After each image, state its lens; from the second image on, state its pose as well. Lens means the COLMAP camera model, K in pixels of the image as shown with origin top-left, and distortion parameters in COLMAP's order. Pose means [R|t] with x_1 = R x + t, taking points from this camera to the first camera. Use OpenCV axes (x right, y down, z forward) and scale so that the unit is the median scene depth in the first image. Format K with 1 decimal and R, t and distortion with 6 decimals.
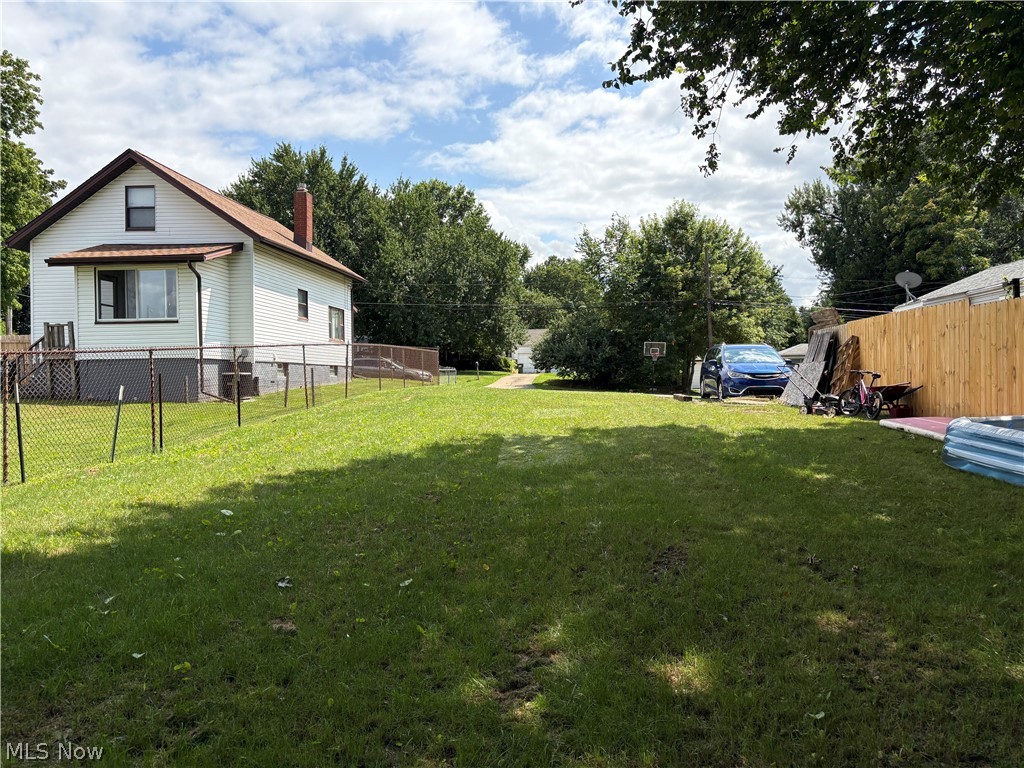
lens RADIAL K [[766.5, 0, 507.2], [0, 766.5, 402.8], [0, 0, 1]] dist [0.012803, 0.003482]
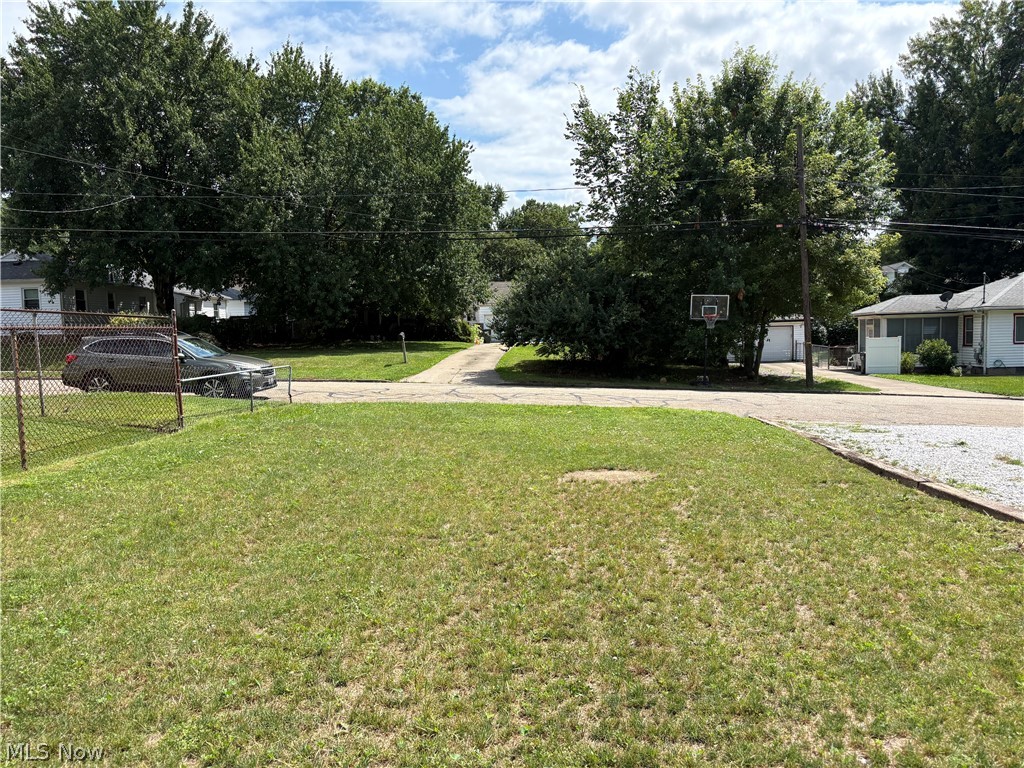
lens RADIAL K [[768.4, 0, 507.5], [0, 768.4, 406.4], [0, 0, 1]] dist [0.055926, -0.070810]
pose [[0.999333, -0.016987, 0.032321, 0.020458], [0.015177, 0.998346, 0.055448, -0.025659], [-0.033209, -0.054920, 0.997938, 0.362928]]
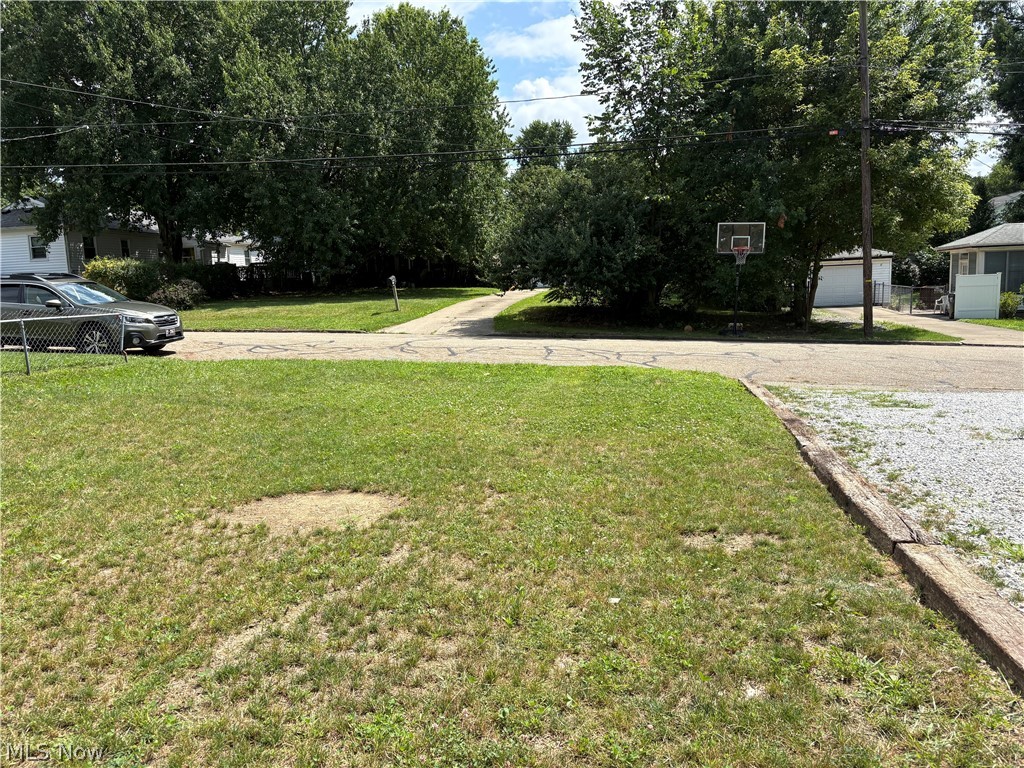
lens RADIAL K [[754.6, 0, 507.1], [0, 754.6, 403.2], [0, 0, 1]] dist [0.059817, -0.062957]
pose [[0.995864, -0.013213, -0.089891, 0.078122], [0.023735, 0.992847, 0.117012, -0.023718], [0.087702, -0.118662, 0.989054, 0.440862]]
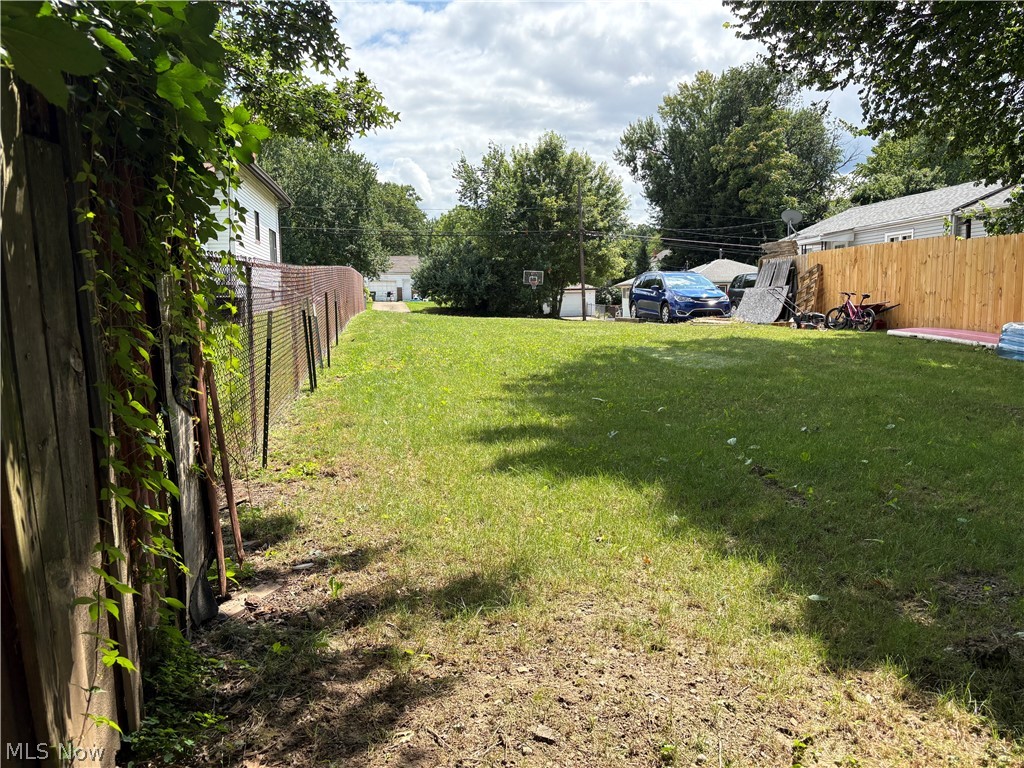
lens RADIAL K [[768.4, 0, 507.5], [0, 768.4, 406.4], [0, 0, 1]] dist [0.055926, -0.070810]
pose [[0.967405, -0.034380, 0.250890, -0.093657], [0.010512, 0.995339, 0.095860, 0.003781], [-0.253016, -0.090098, 0.963258, -0.018073]]
